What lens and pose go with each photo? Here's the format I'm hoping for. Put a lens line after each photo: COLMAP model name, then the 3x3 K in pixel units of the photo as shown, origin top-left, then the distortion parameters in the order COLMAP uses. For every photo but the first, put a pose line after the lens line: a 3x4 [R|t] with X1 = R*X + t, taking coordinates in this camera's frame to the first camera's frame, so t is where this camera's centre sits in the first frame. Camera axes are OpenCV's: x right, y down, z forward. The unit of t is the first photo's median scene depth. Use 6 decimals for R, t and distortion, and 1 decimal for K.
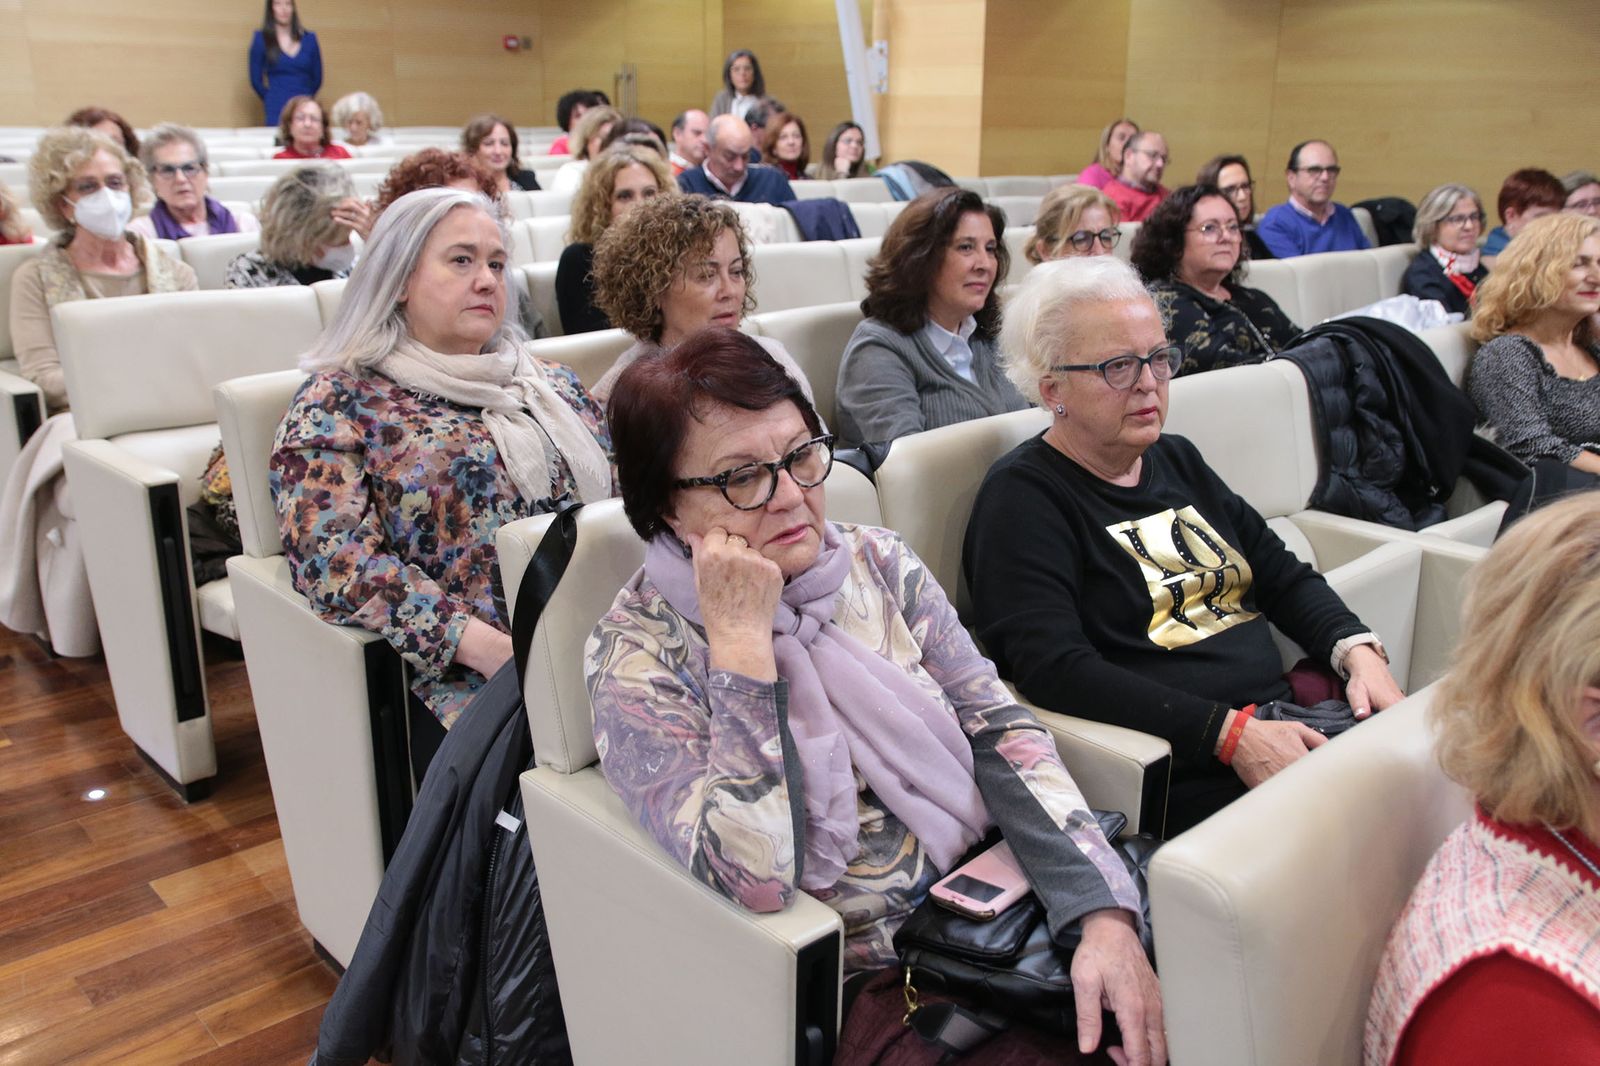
lens RADIAL K [[1538.1, 0, 779.0], [0, 1538.1, 570.1], [0, 0, 1]] dist [-0.079363, 0.147631]
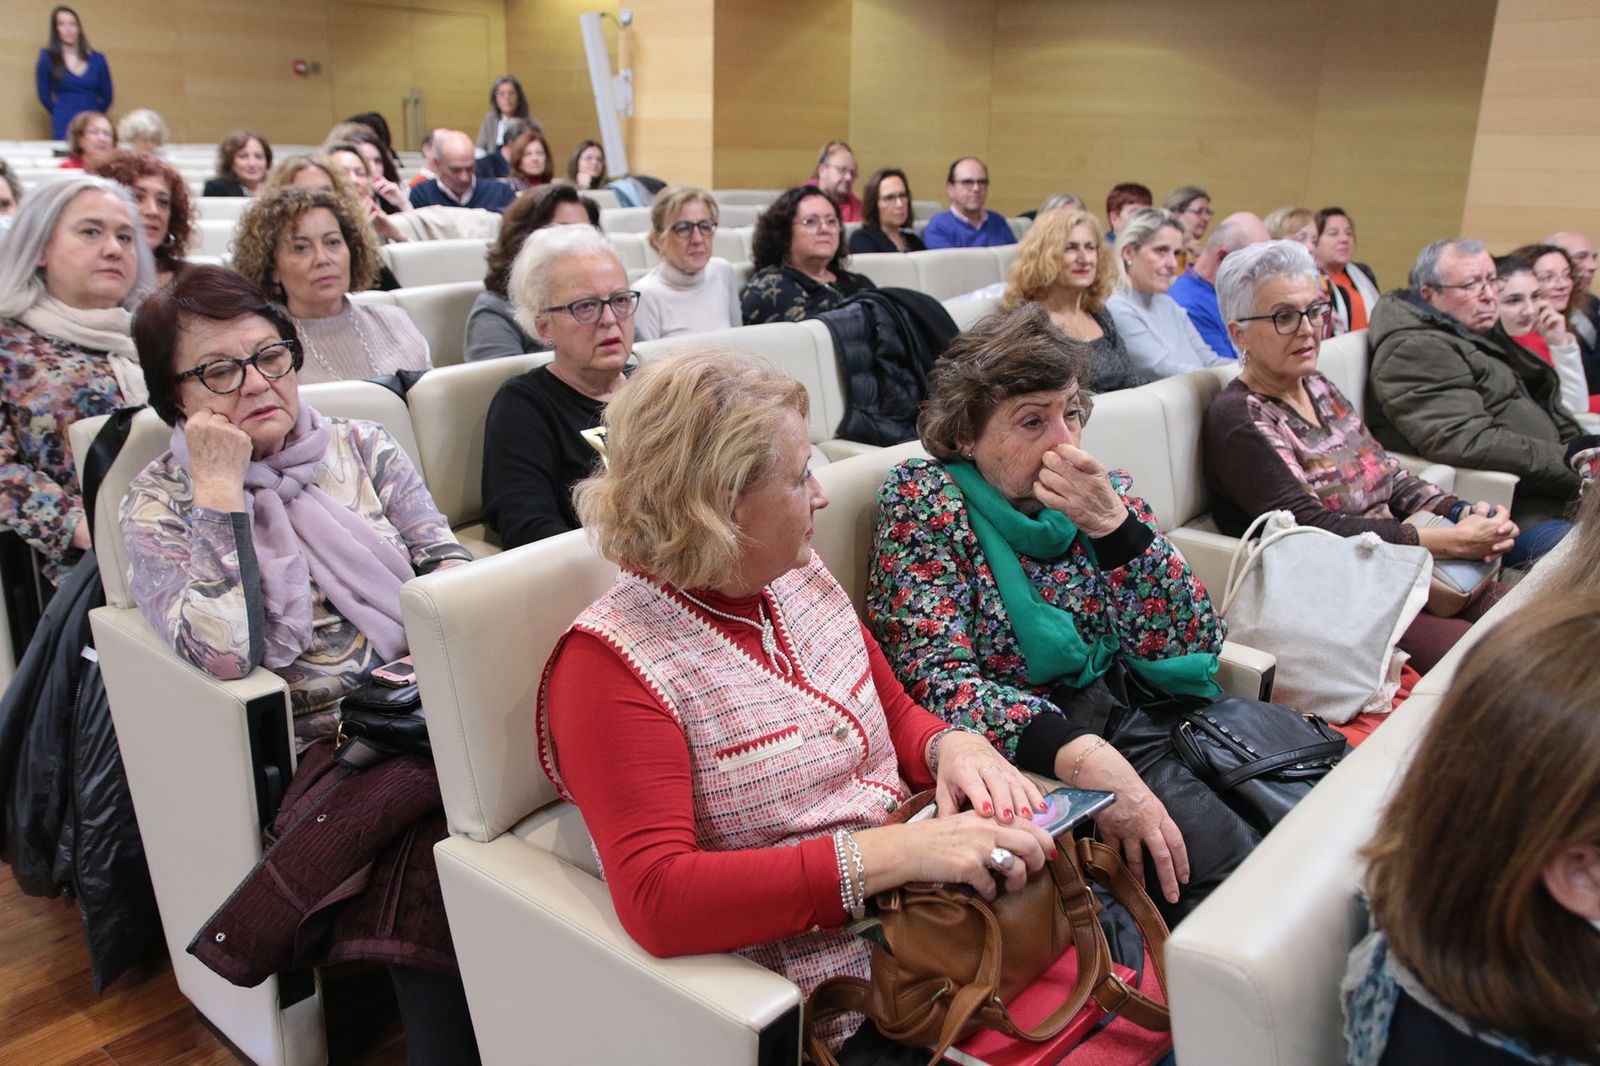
lens RADIAL K [[1470.3, 0, 793.6], [0, 1470.3, 571.1], [0, 0, 1]] dist [-0.088793, 0.150423]
pose [[0.993158, -0.022413, 0.114607, 0.223106], [0.022956, 0.999731, -0.003418, 0.090767], [-0.114500, 0.006025, 0.993405, -0.233725]]
